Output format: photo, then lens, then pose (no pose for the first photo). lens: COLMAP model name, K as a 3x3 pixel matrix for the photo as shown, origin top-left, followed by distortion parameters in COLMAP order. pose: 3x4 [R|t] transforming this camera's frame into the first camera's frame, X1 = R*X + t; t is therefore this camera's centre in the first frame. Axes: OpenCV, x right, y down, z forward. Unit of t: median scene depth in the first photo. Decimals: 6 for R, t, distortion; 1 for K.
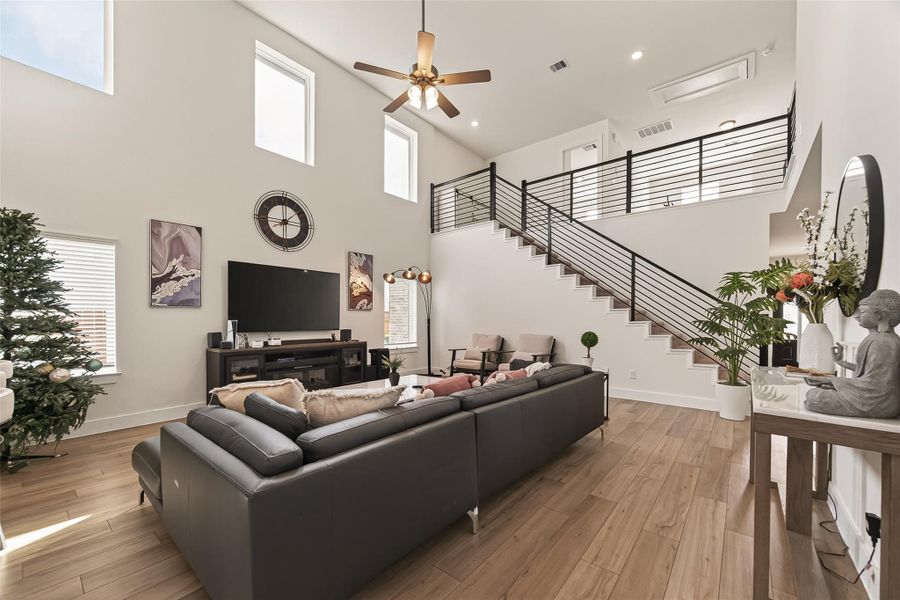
lens RADIAL K [[356.6, 0, 446.0], [0, 356.6, 320.1], [0, 0, 1]] dist [0.001635, -0.000032]
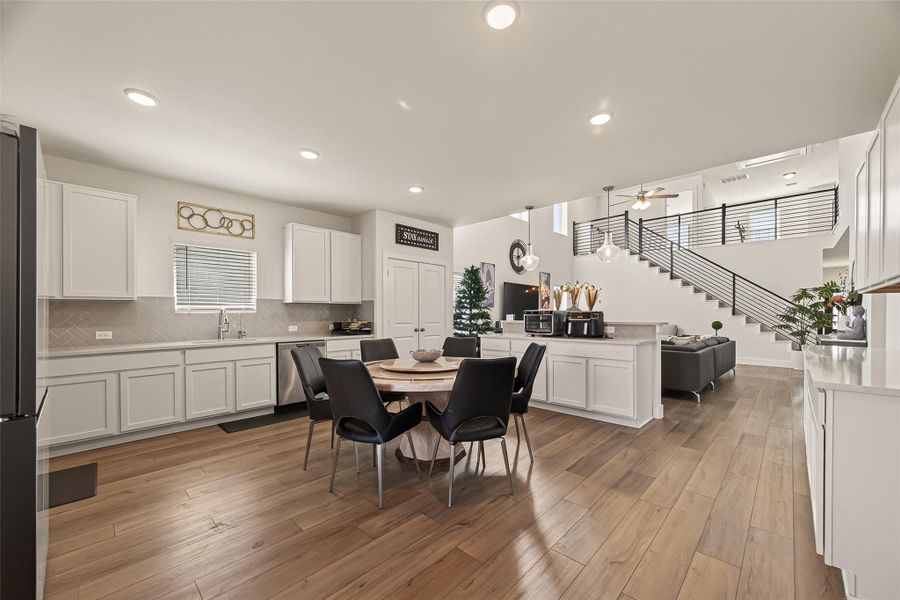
lens RADIAL K [[356.6, 0, 451.0], [0, 356.6, 314.1], [0, 0, 1]] dist [0.001635, -0.000032]
pose [[0.997886, -0.000233, -0.064993, -0.750976], [-0.000096, 0.999987, -0.005048, 0.005912], [0.064993, 0.005044, 0.997873, -0.810058]]
